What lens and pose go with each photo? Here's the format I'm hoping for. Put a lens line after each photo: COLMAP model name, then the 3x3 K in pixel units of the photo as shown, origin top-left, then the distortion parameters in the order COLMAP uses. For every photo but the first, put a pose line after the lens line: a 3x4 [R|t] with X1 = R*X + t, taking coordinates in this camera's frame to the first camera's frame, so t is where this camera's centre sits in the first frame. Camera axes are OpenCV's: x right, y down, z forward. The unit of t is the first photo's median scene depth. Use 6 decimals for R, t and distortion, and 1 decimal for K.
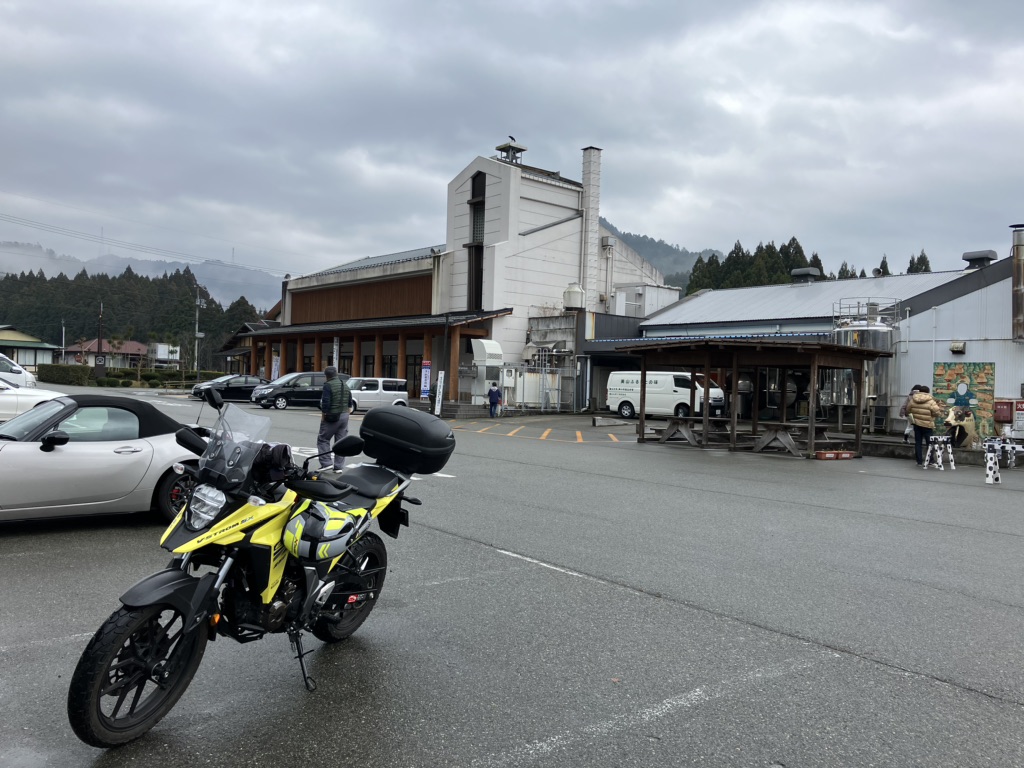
lens RADIAL K [[843.3, 0, 512.0], [0, 843.3, 384.0], [0, 0, 1]] dist [0.070585, 0.001566]
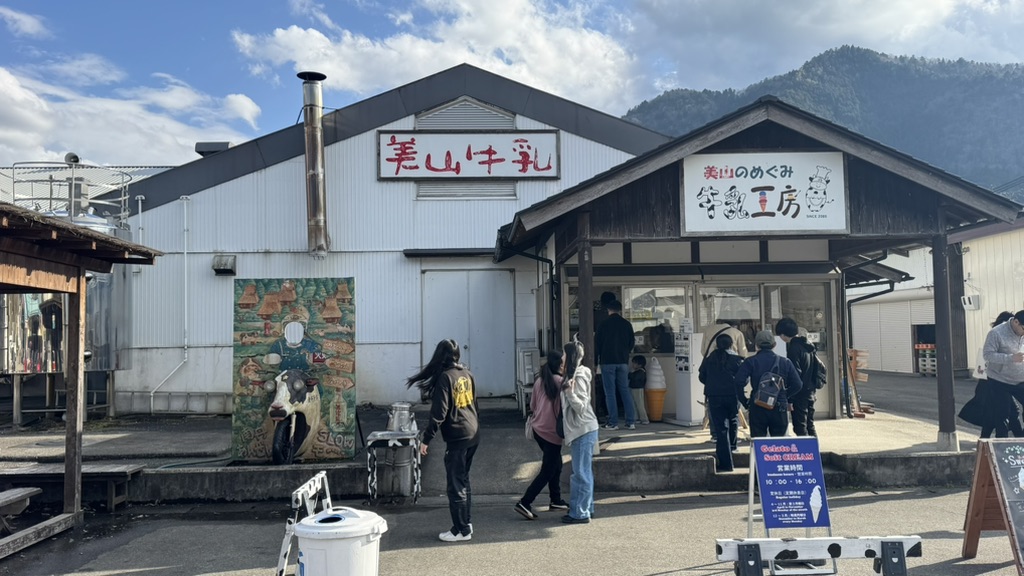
lens RADIAL K [[800.7, 0, 512.3], [0, 800.7, 291.1], [0, 0, 1]] dist [0.093314, -0.002514]
pose [[0.609838, 0.000587, 0.792526, 0.115021], [0.033029, 0.999112, -0.026156, -0.000980], [-0.791838, 0.042128, 0.609277, 0.300124]]
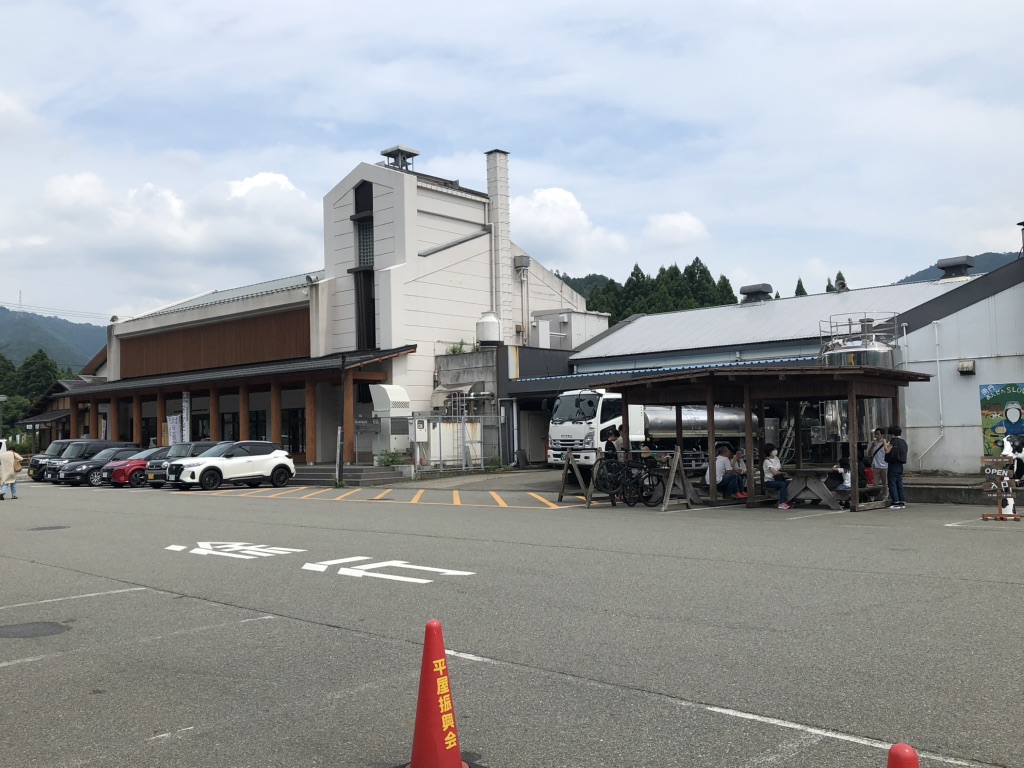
lens RADIAL K [[972.6, 0, 512.0], [0, 972.6, 384.0], [0, 0, 1]] dist [0.039517, -0.018062]
pose [[0.988080, -0.046483, 0.146754, -0.045549], [0.054115, 0.997359, -0.048451, -0.001832], [-0.144115, 0.055815, 0.987986, 0.061738]]
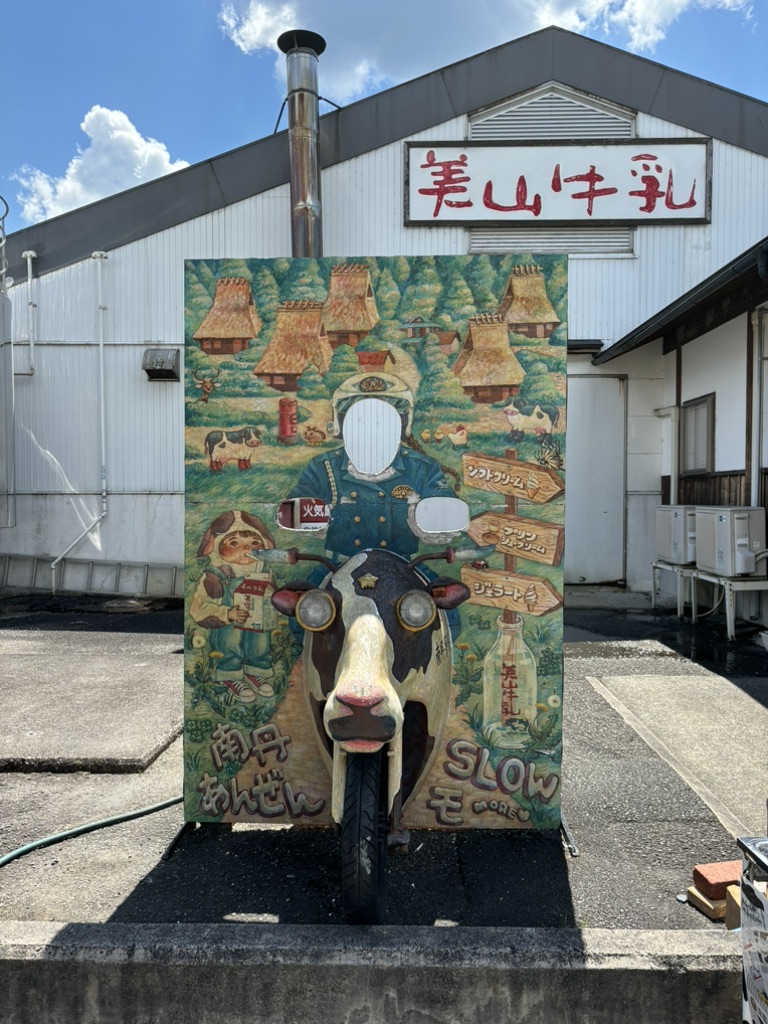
lens RADIAL K [[749.0, 0, 384.0], [0, 749.0, 512.0], [0, 0, 1]] dist [0.020314, -0.003657]
pose [[0.655115, -0.046721, 0.754083, 0.203172], [0.017525, 0.998757, 0.046655, 0.006282], [-0.755326, -0.017349, 0.655120, 0.435879]]
